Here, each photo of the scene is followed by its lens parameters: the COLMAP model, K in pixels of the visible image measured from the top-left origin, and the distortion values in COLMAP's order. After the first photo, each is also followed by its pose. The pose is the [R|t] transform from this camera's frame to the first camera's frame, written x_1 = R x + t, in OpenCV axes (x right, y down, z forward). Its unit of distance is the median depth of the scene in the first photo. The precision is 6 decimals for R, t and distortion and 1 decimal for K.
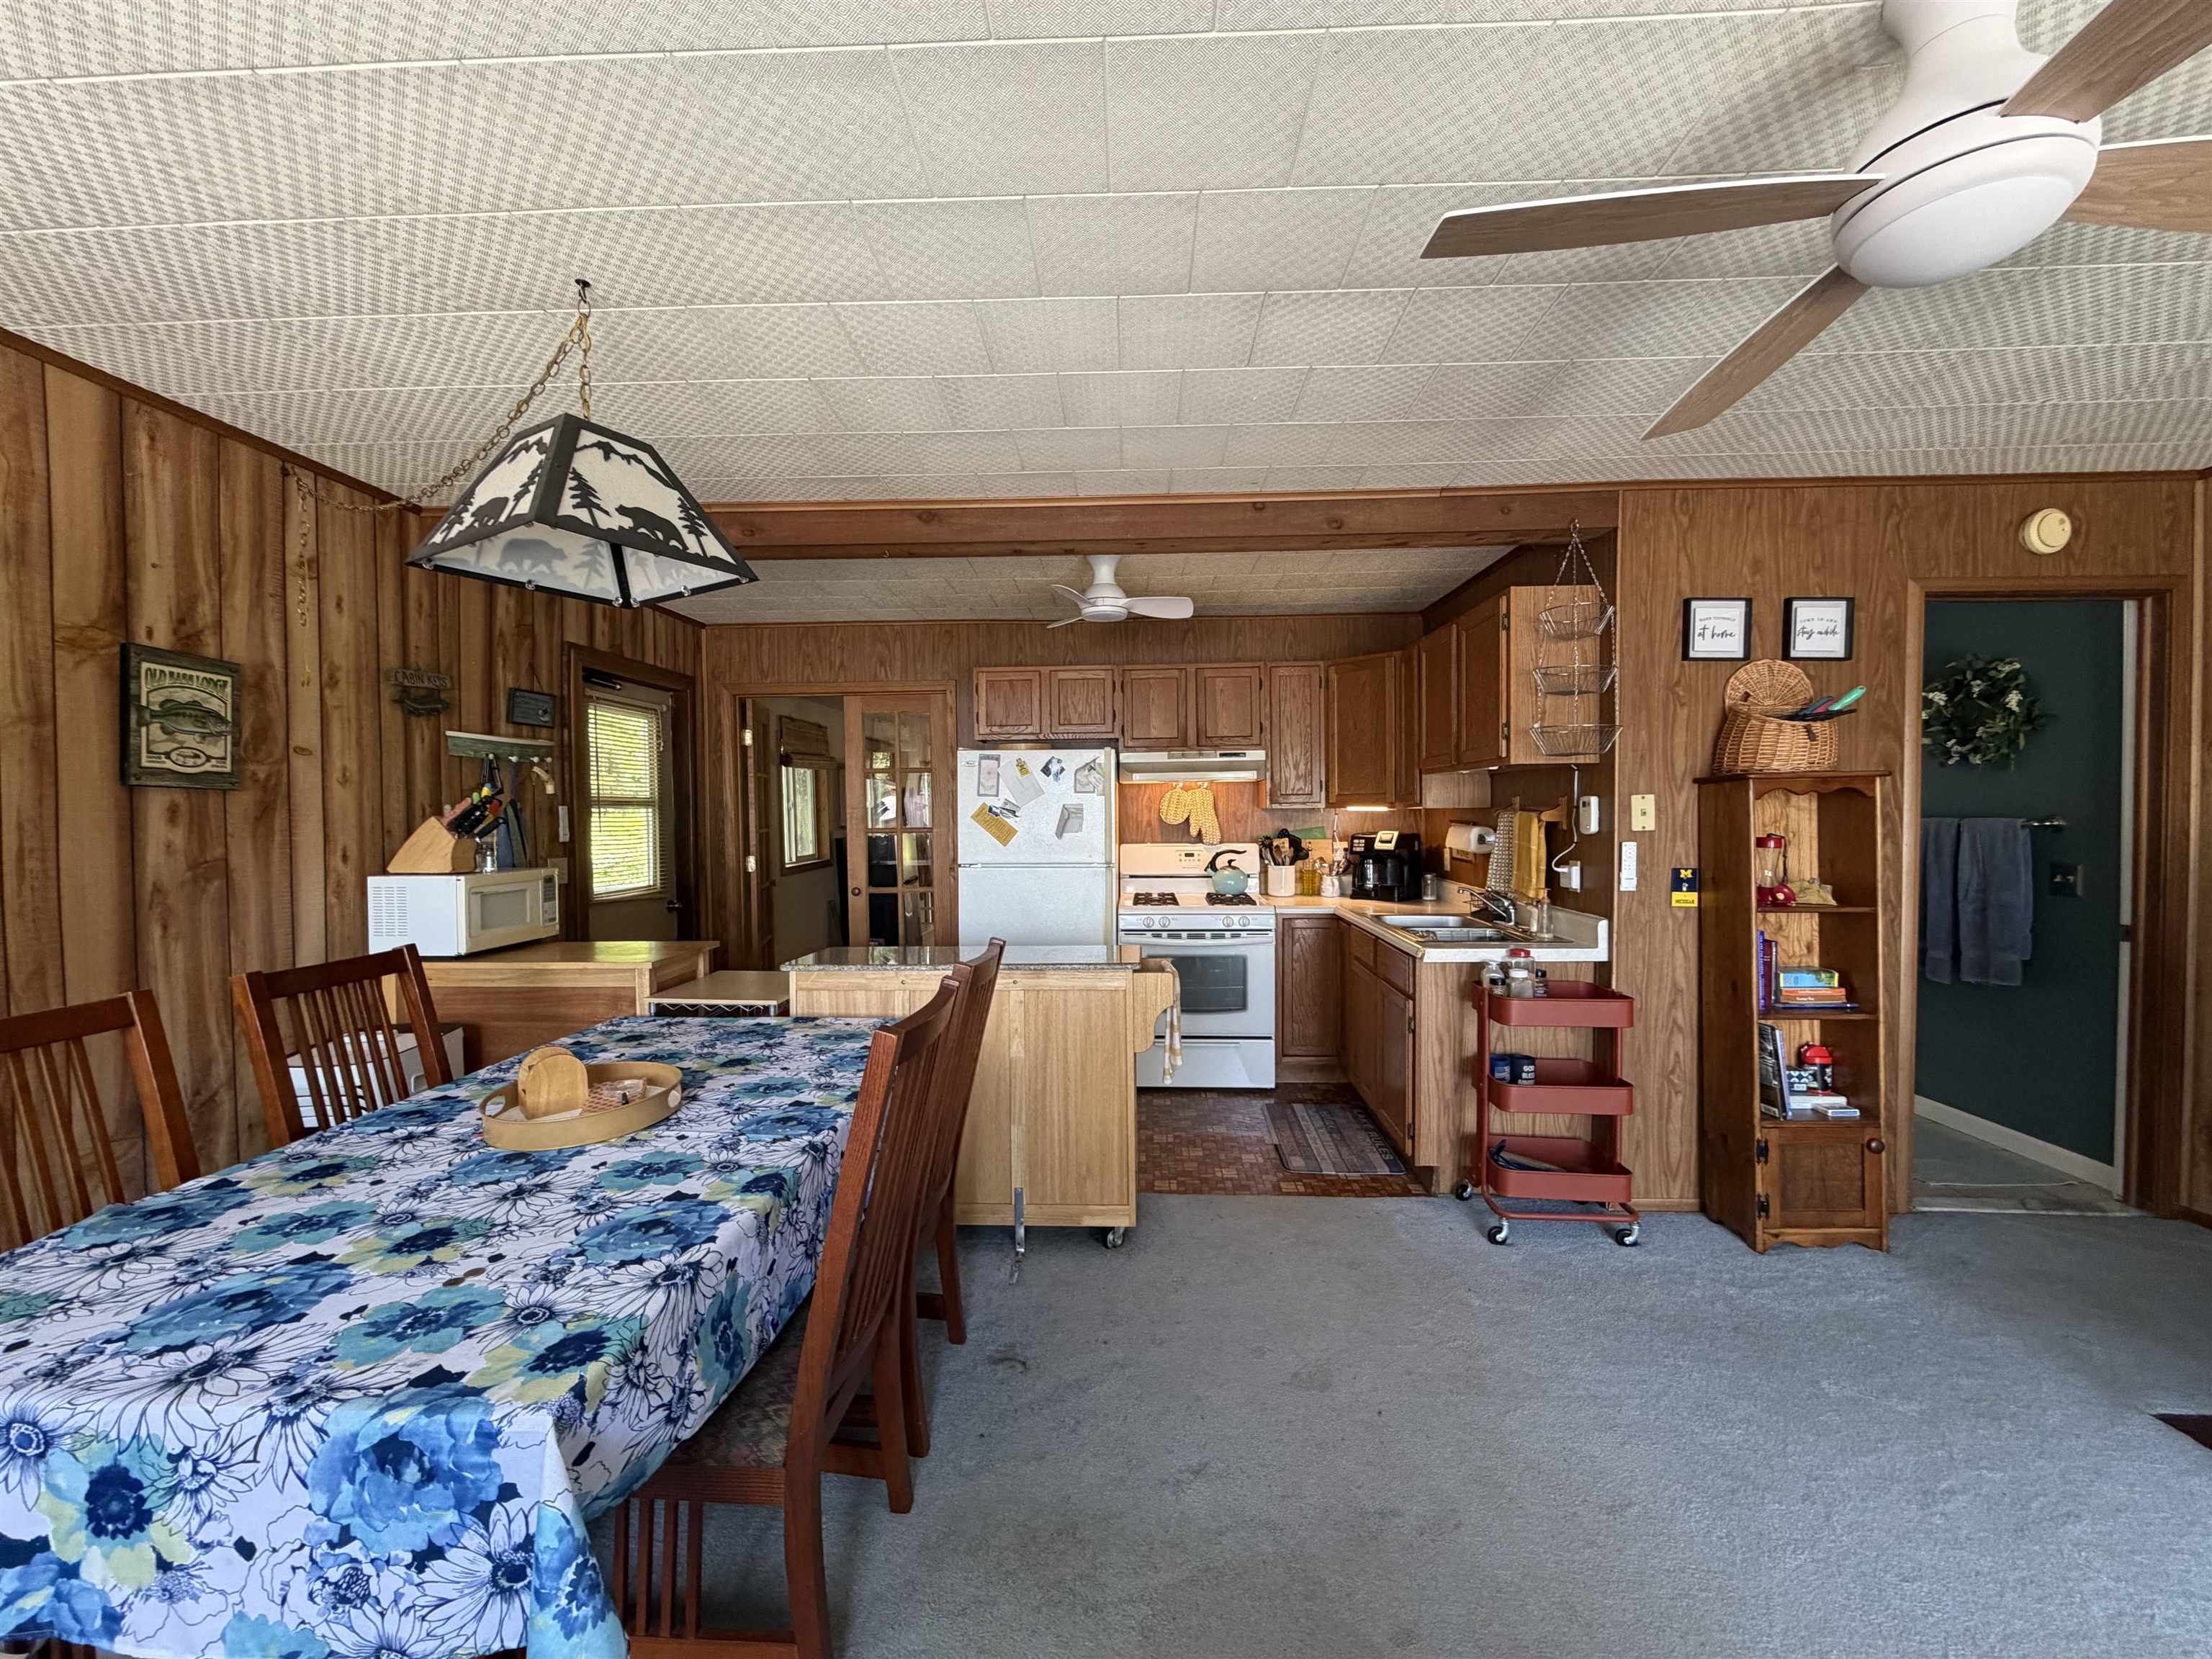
lens RADIAL K [[880.6, 0, 1099.3], [0, 880.6, 832.2], [0, 0, 1]] dist [-0.000815, 0.000437]
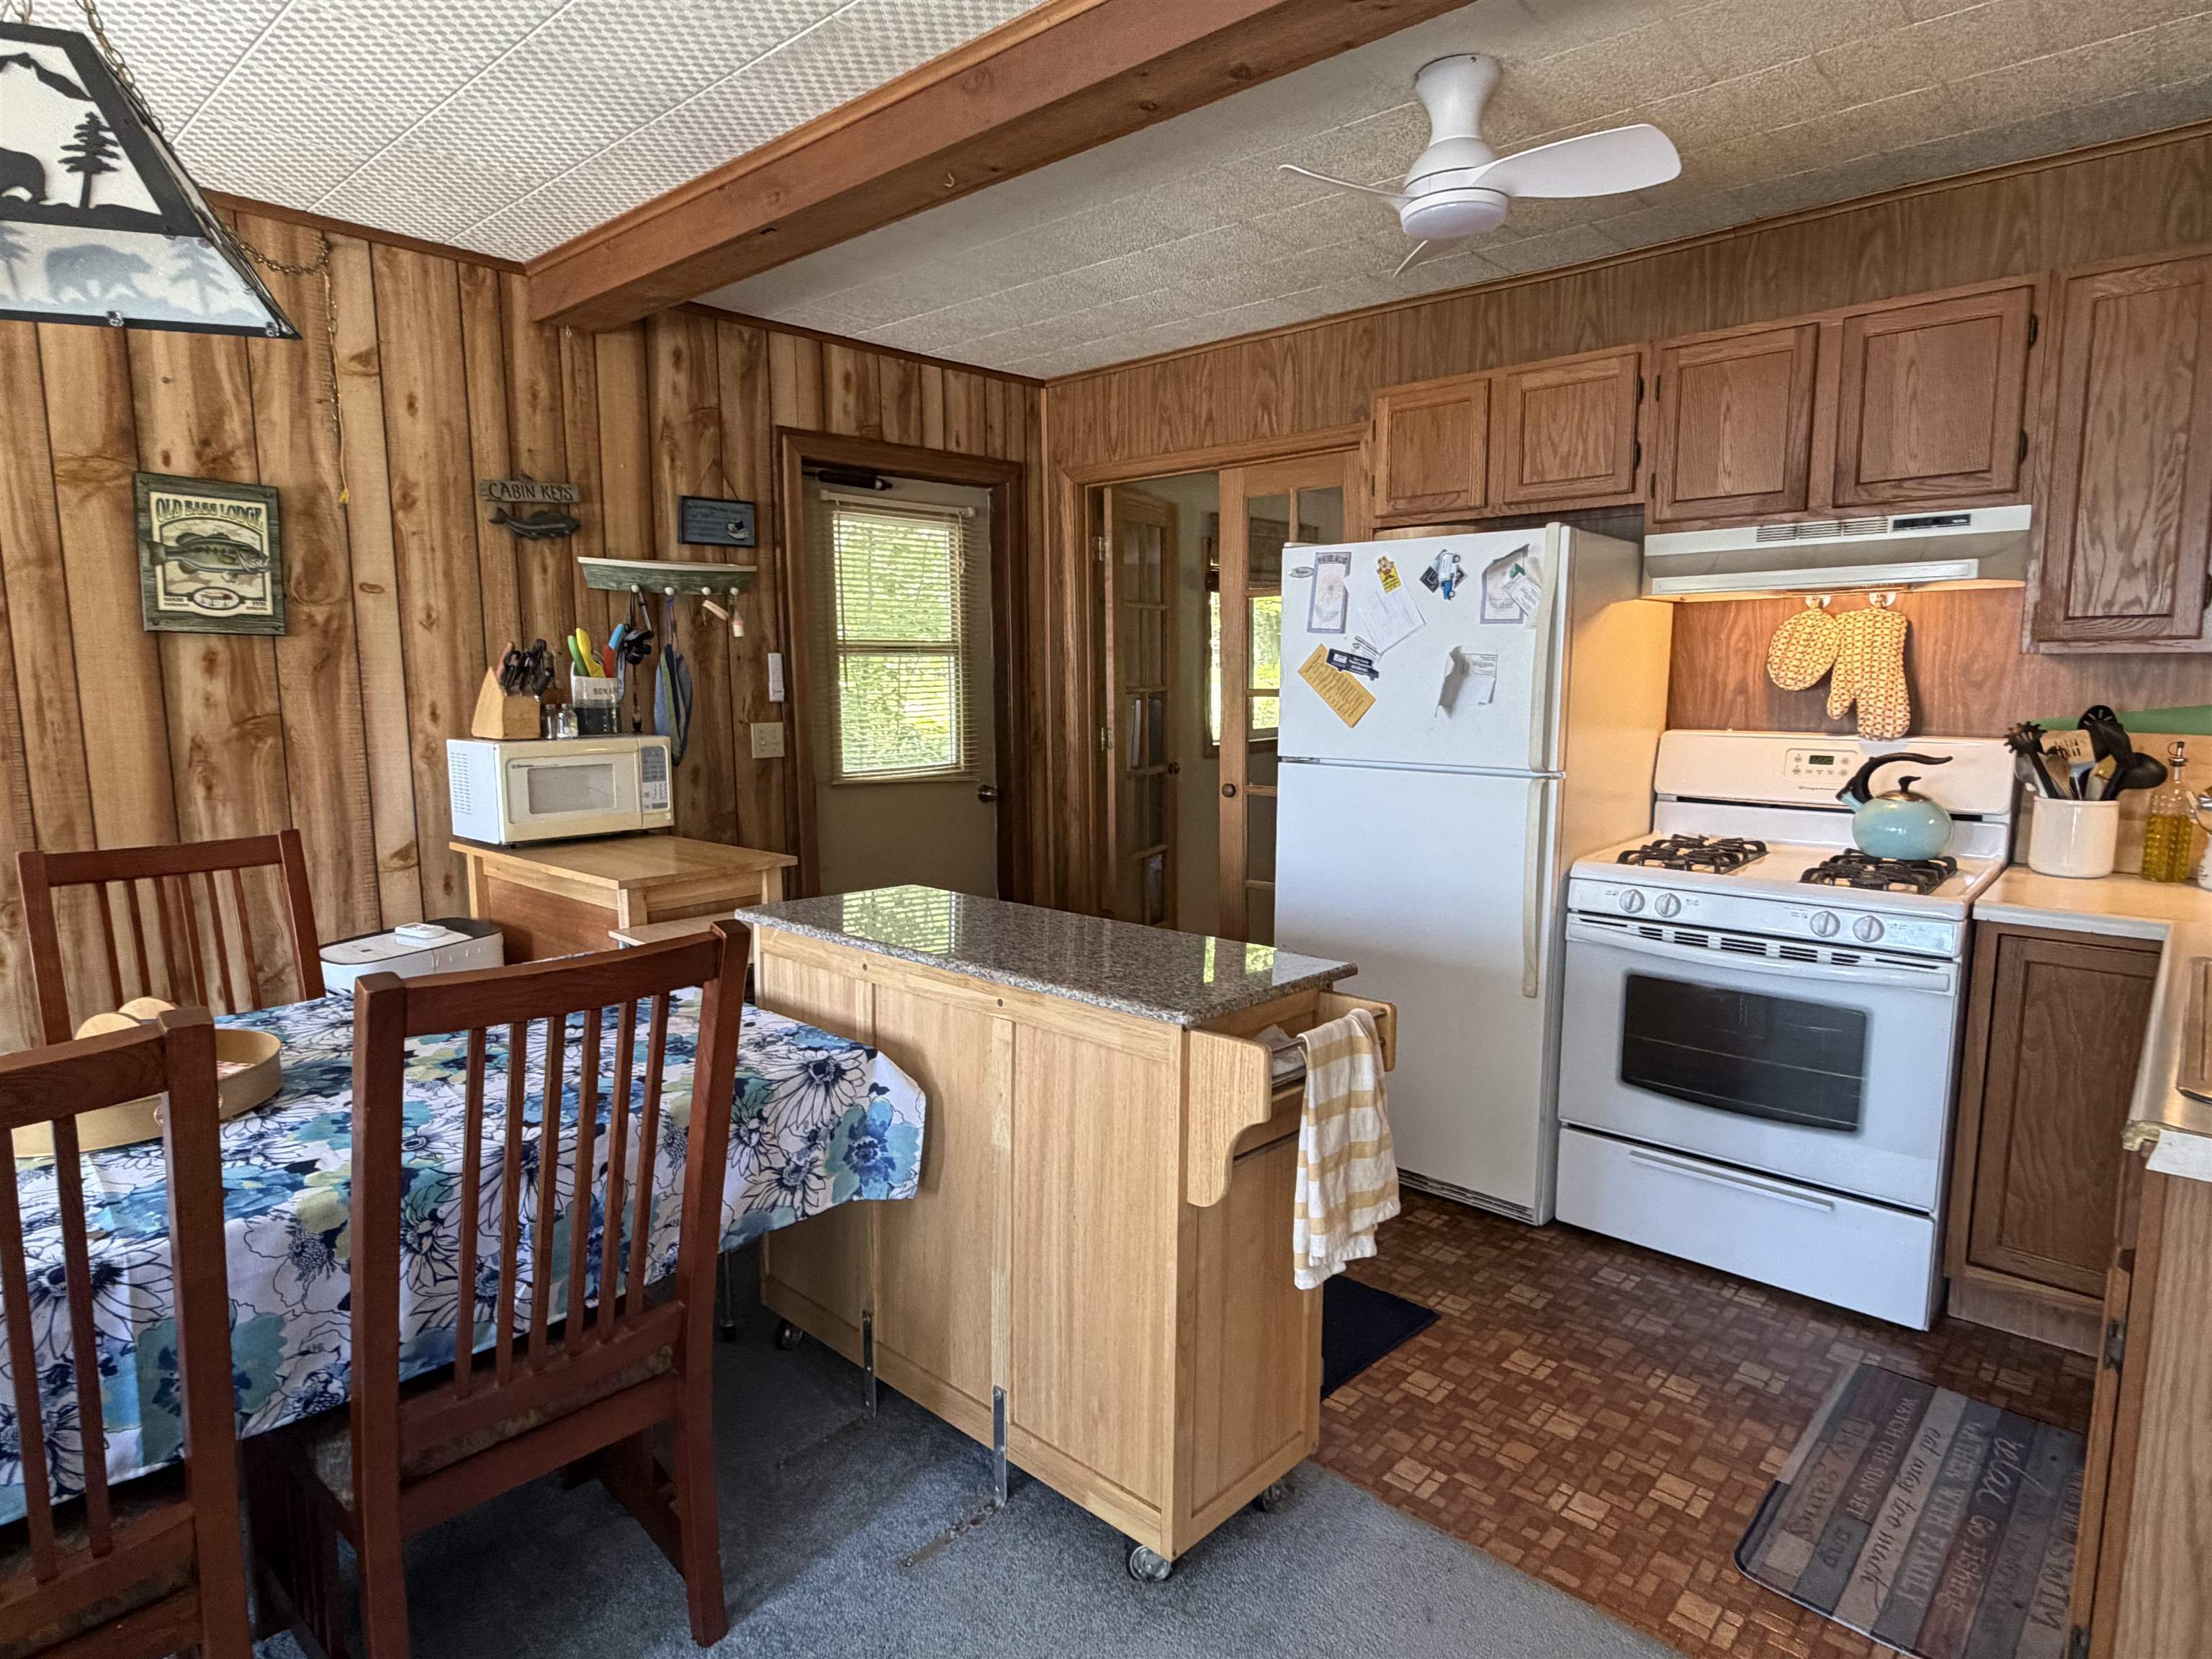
lens RADIAL K [[1230.4, 0, 1095.3], [0, 1230.4, 832.0], [0, 0, 1]] dist [0.000236, 0.000266]
pose [[0.767664, 0.089167, -0.634619, 0.359808], [-0.016127, 0.992647, 0.119964, -0.011379], [0.640650, -0.081857, 0.763457, 0.470834]]
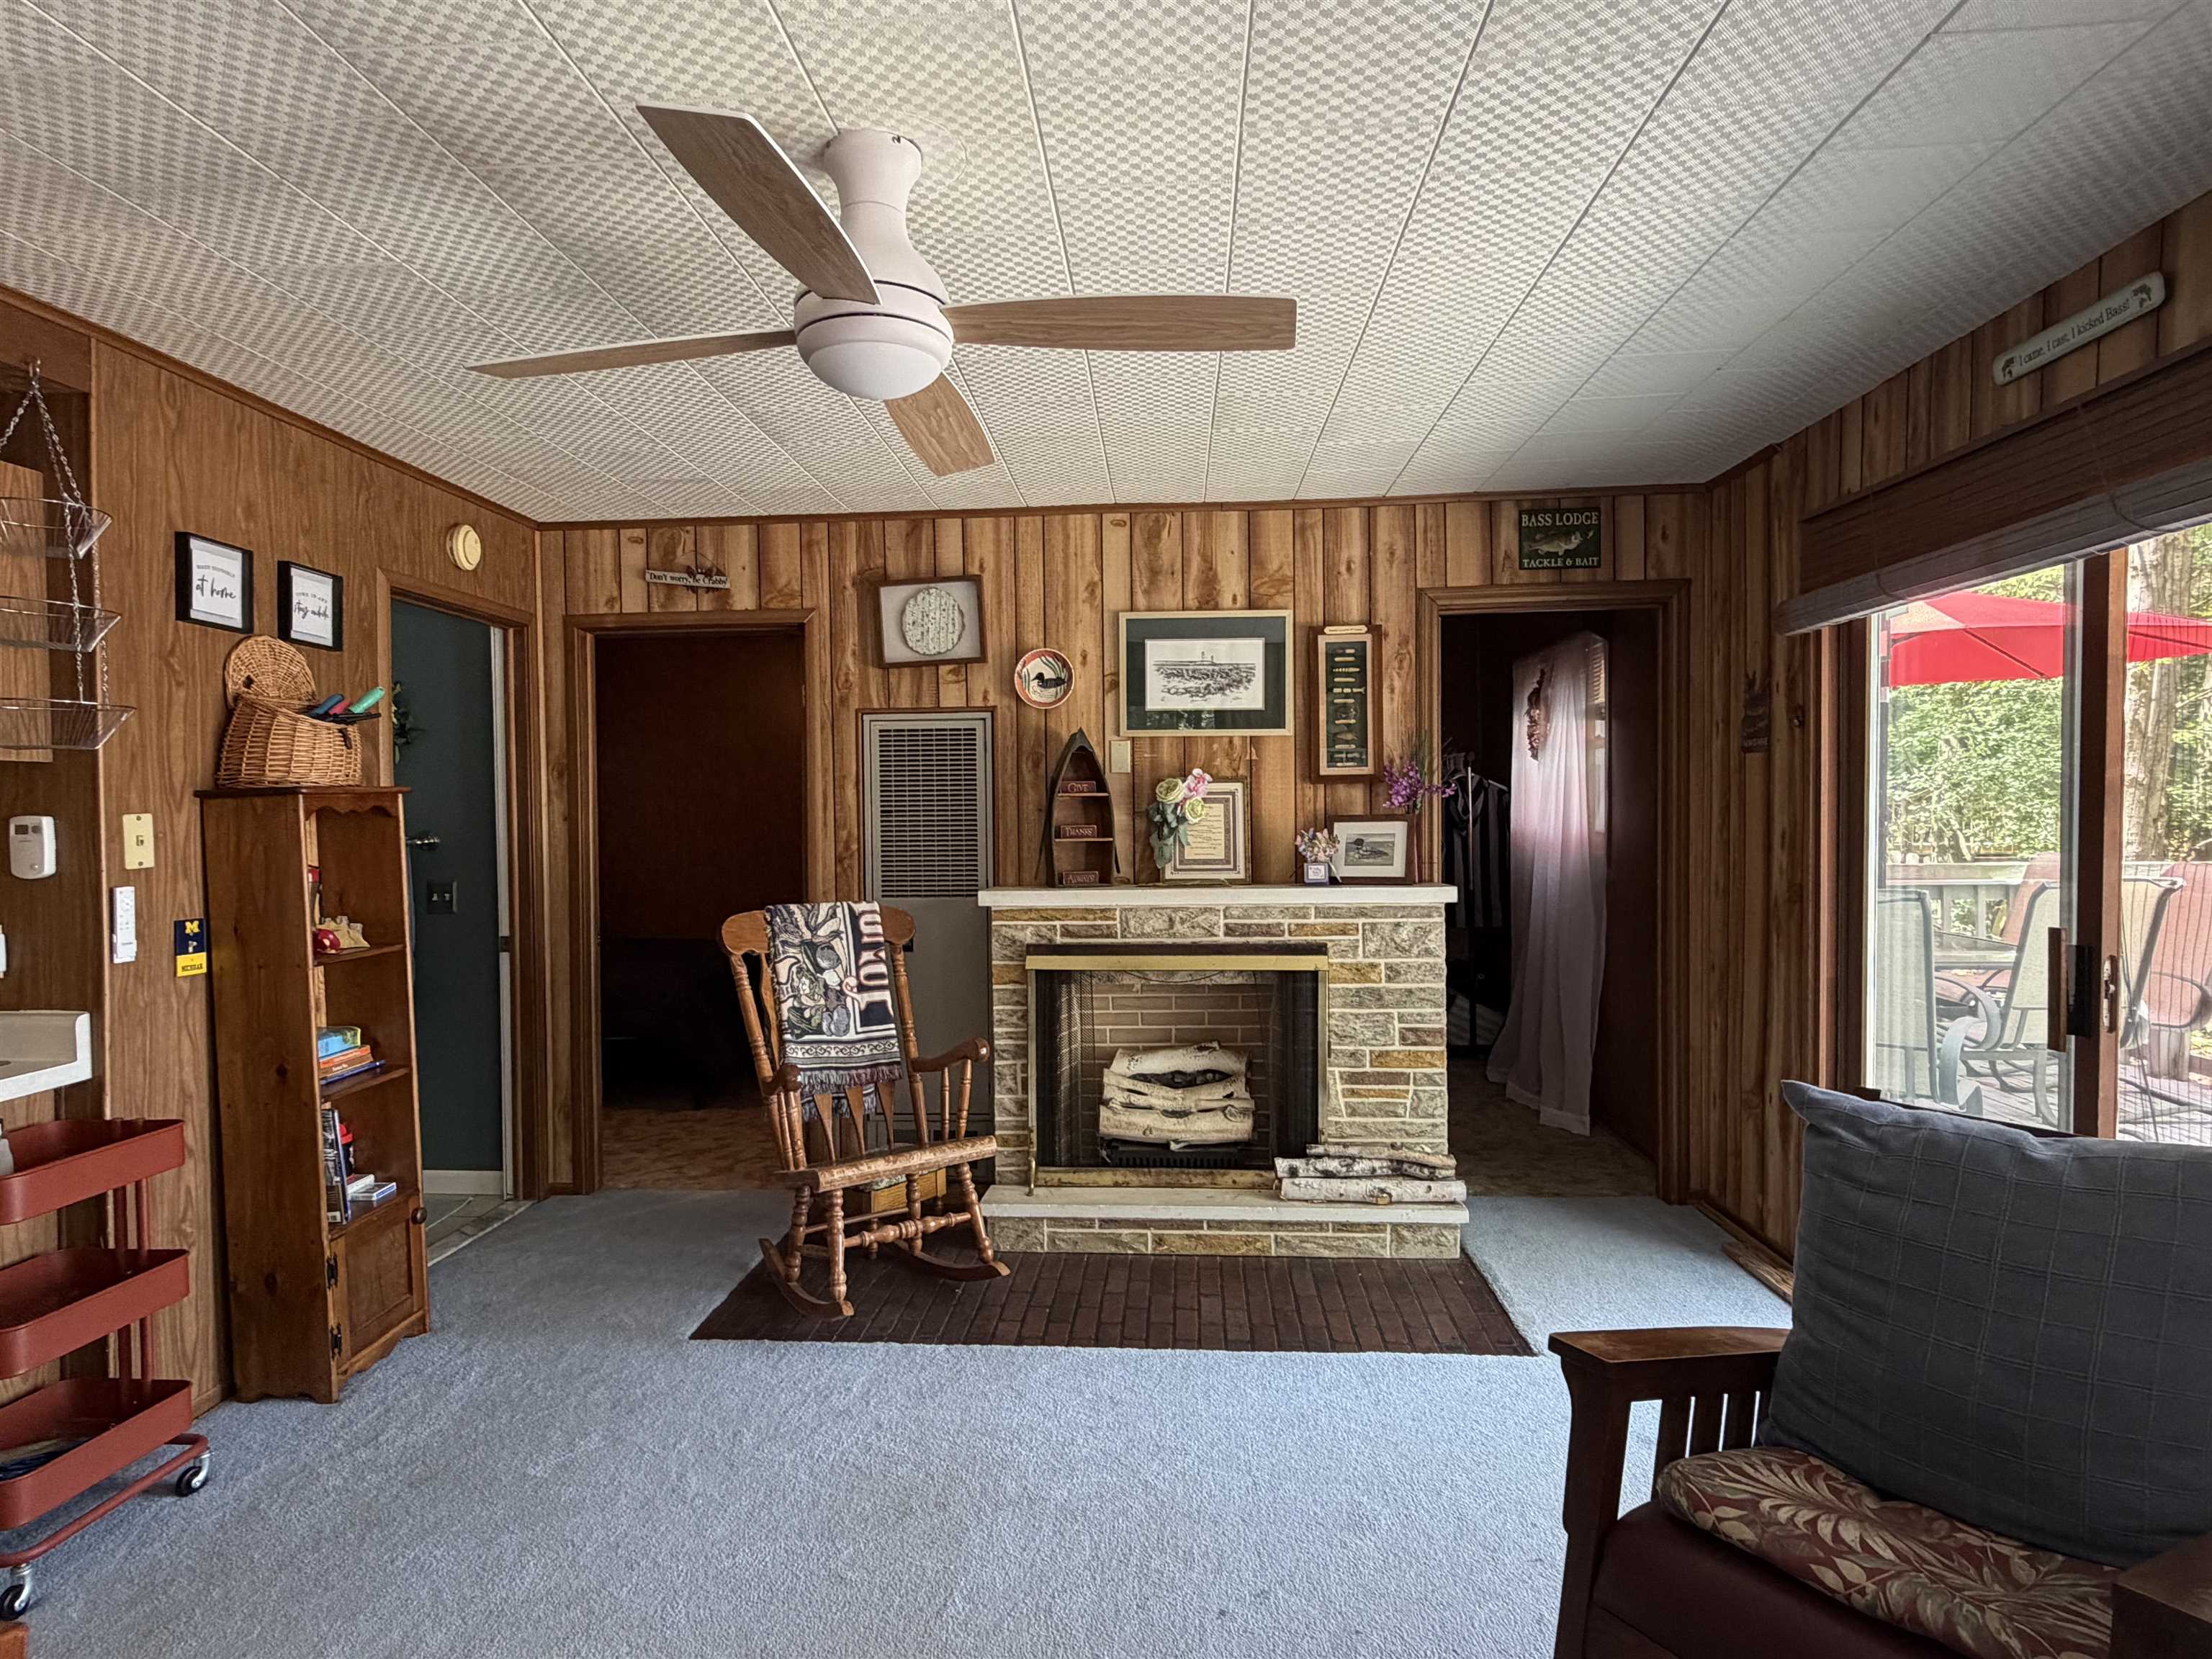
lens RADIAL K [[1230.4, 0, 1095.3], [0, 1230.4, 832.0], [0, 0, 1]] dist [0.000236, 0.000266]
pose [[0.021912, -0.017869, 0.999600, -0.287981], [0.035308, 0.999230, 0.017088, -0.019456], [-0.999136, 0.034920, 0.022526, 0.262098]]
